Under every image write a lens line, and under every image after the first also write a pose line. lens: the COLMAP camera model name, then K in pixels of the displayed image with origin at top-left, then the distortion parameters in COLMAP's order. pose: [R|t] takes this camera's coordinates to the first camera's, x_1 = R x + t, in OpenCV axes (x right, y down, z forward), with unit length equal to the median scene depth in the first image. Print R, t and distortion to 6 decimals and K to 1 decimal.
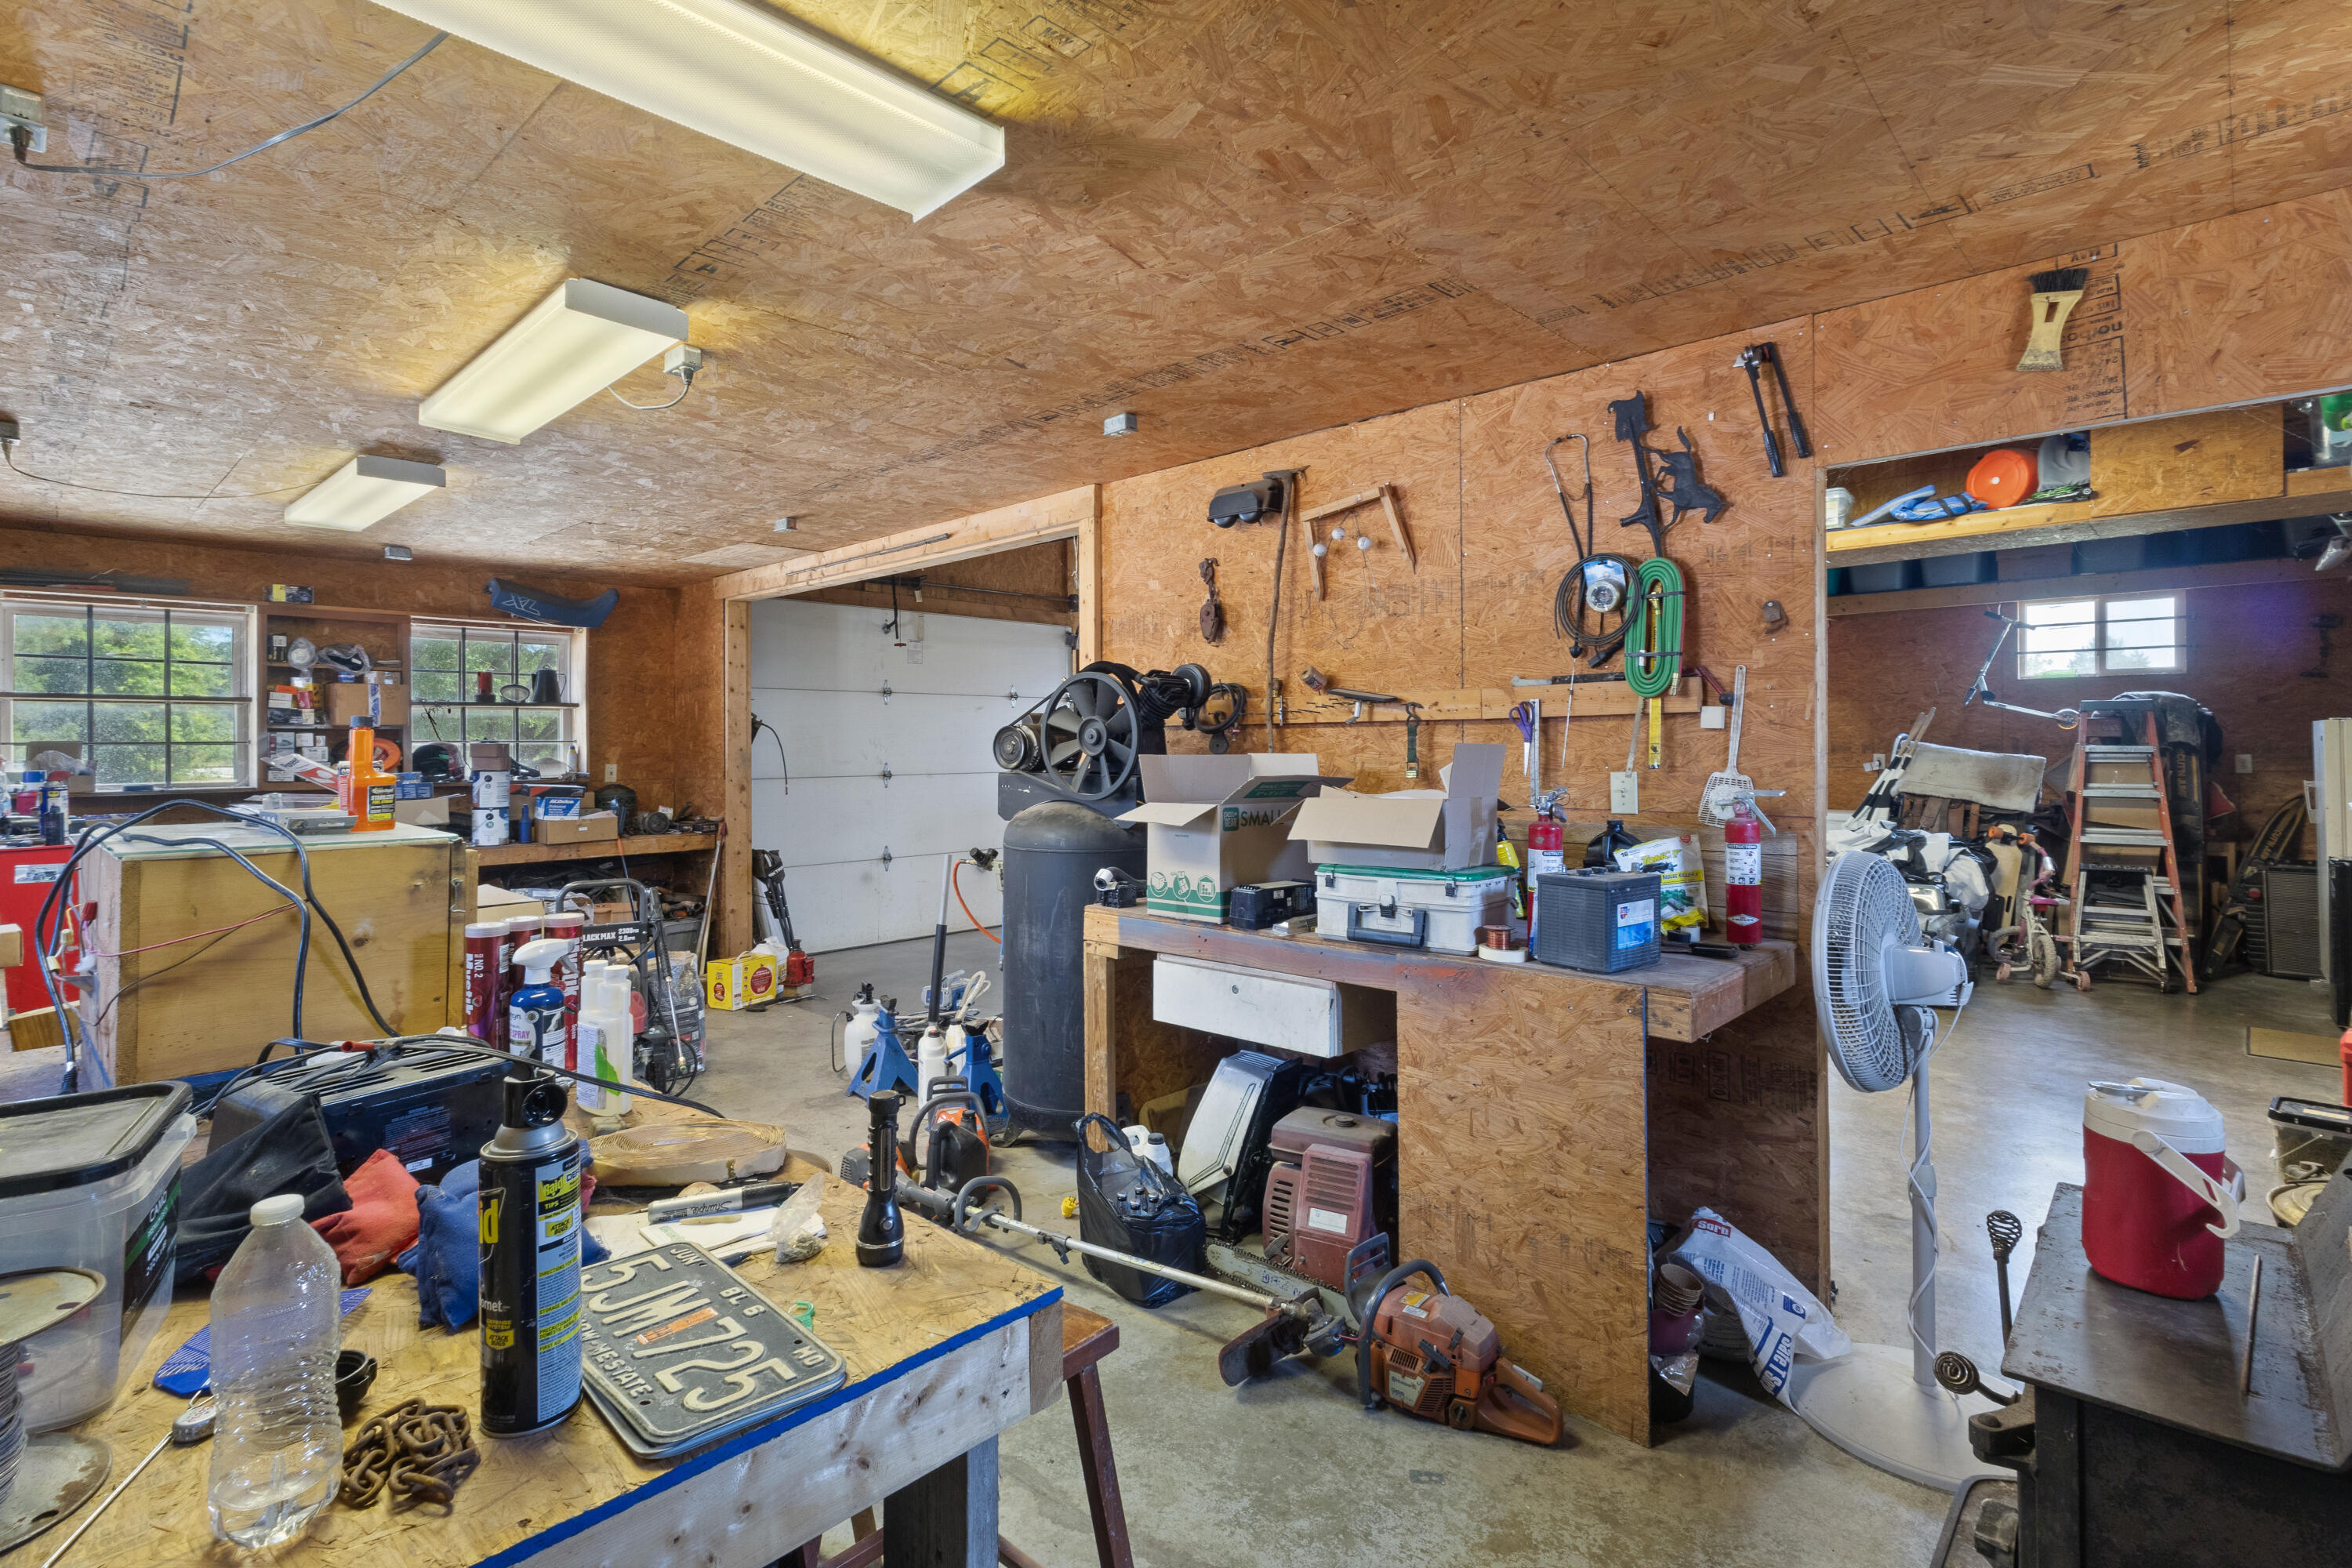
lens RADIAL K [[1109.9, 0, 1176.0], [0, 1109.9, 784.0], [0, 0, 1]] dist [0.001519, -0.000266]
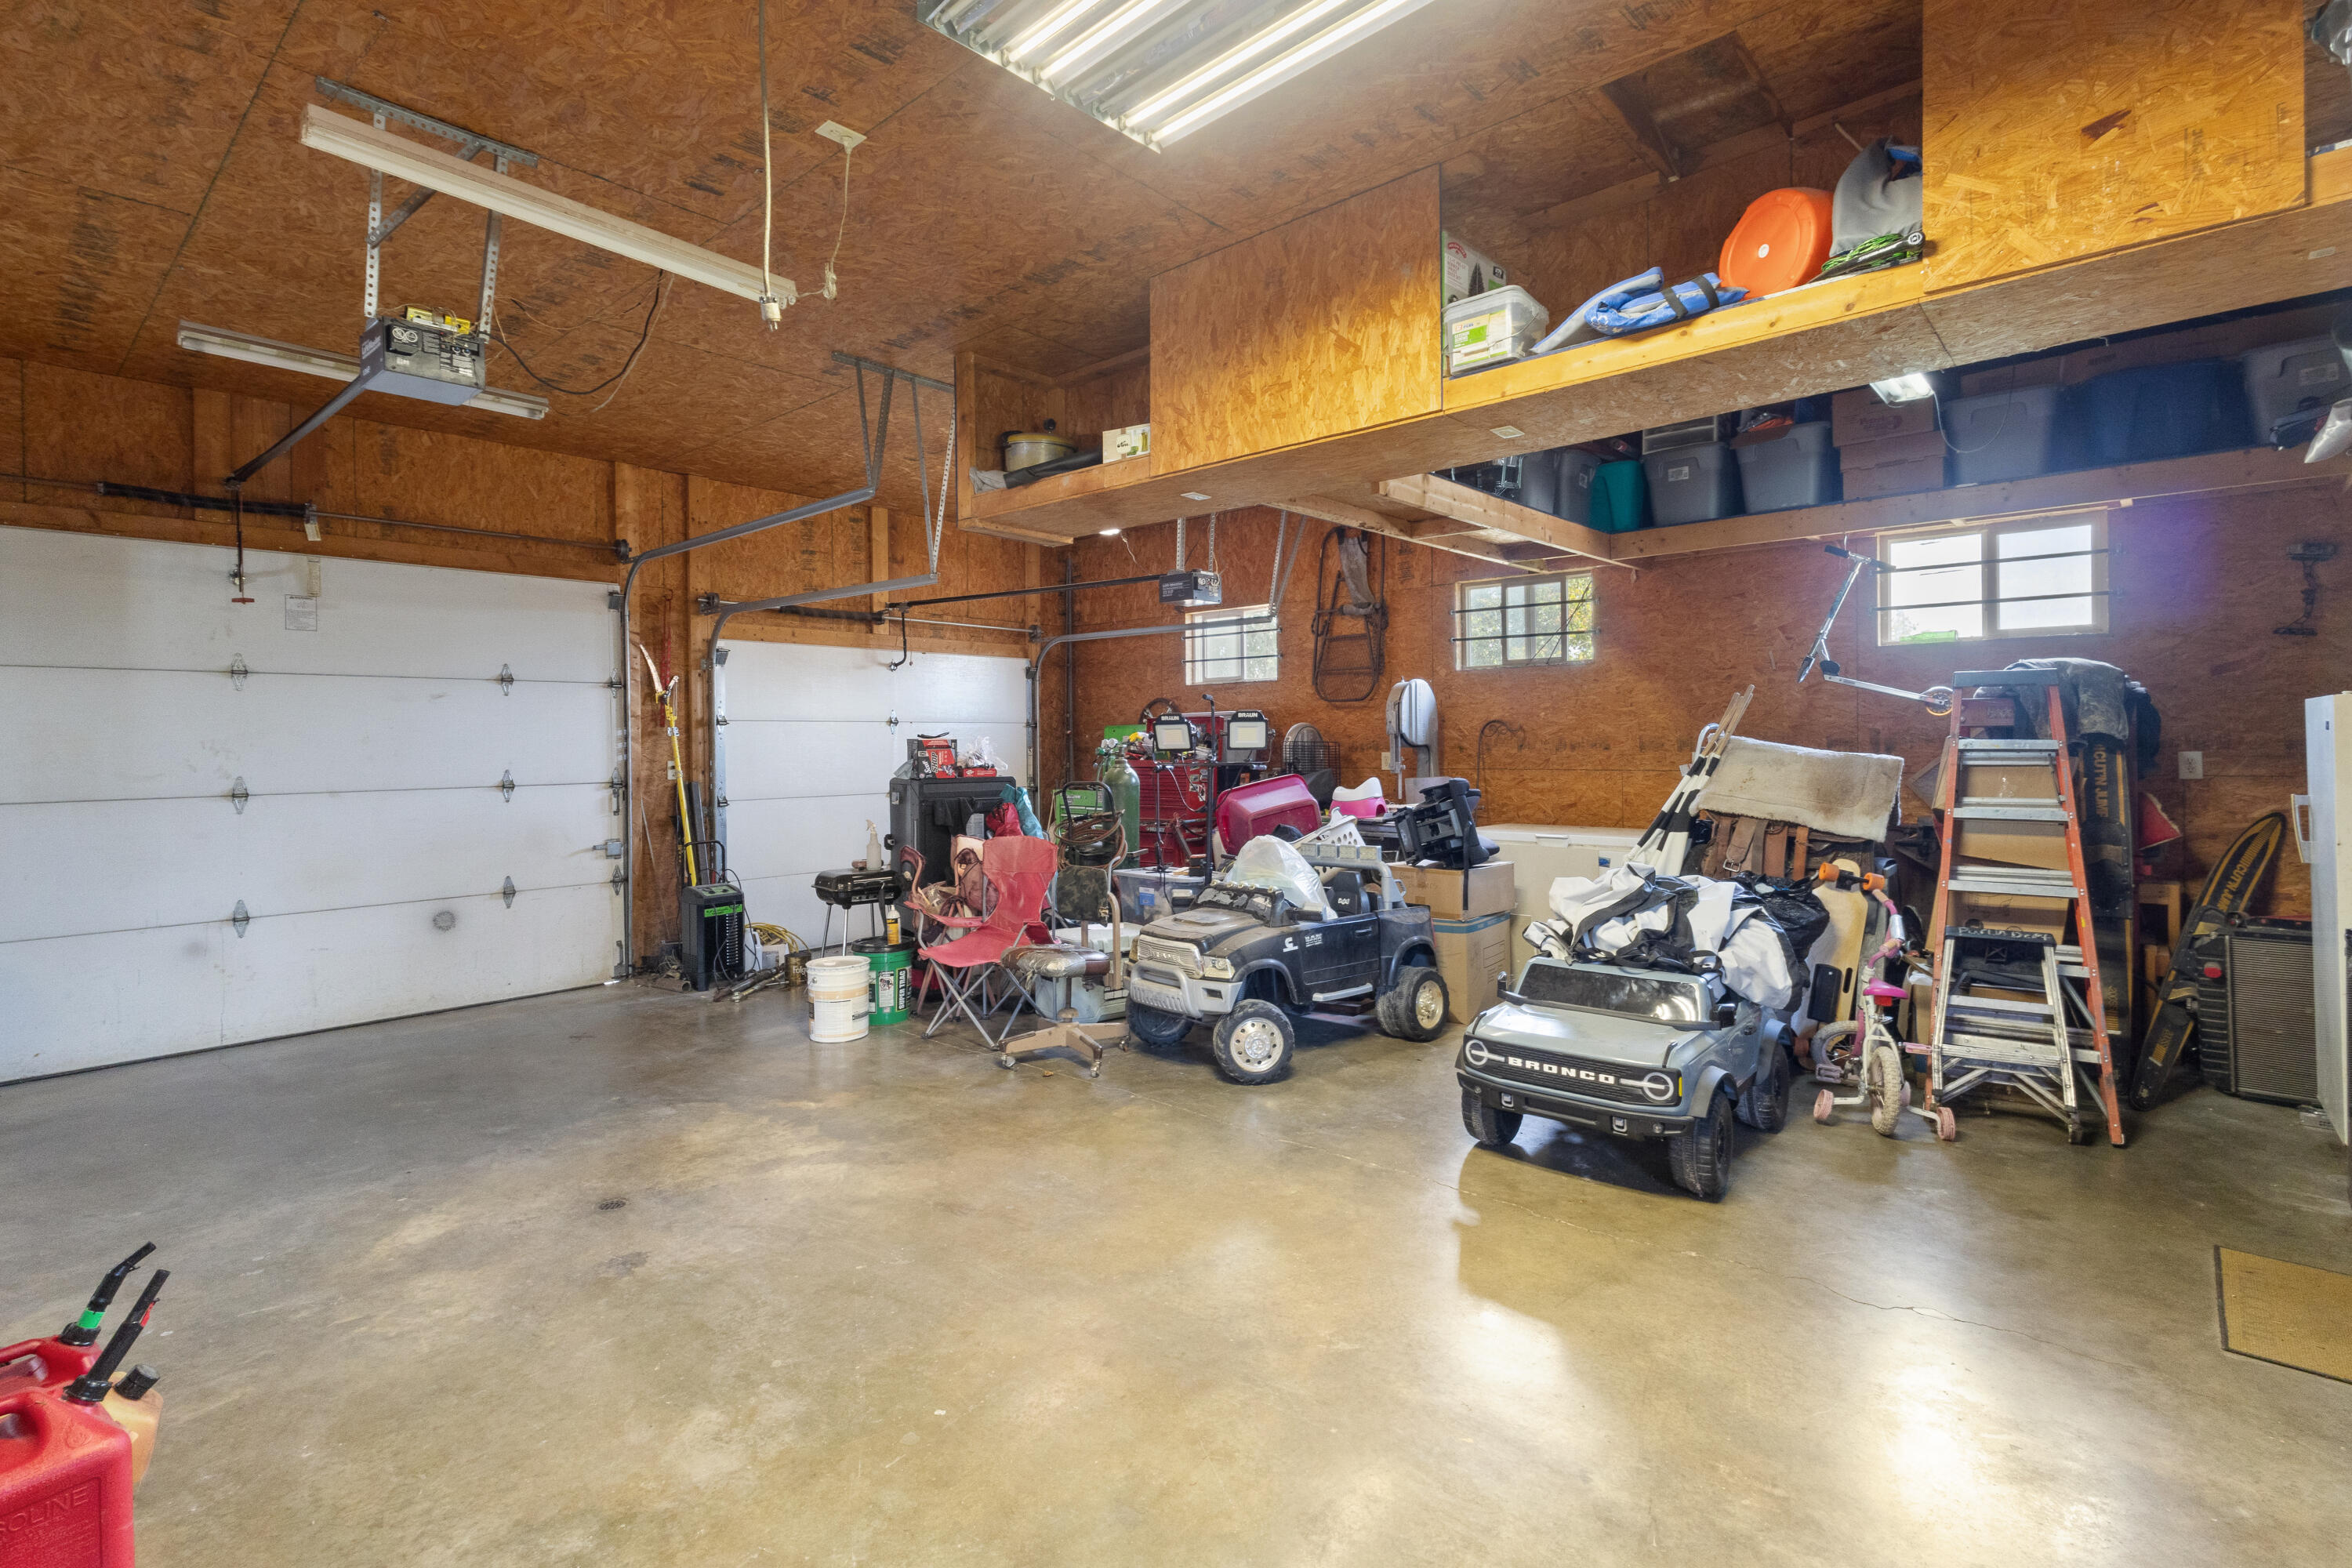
lens RADIAL K [[1099.9, 0, 1180.4], [0, 1099.9, 791.0], [0, 0, 1]] dist [0.001240, 0.000591]
pose [[0.999324, -0.008424, 0.035790, 0.347753], [0.008120, 0.999930, 0.008627, -0.014039], [-0.035860, -0.008331, 0.999322, 0.379939]]
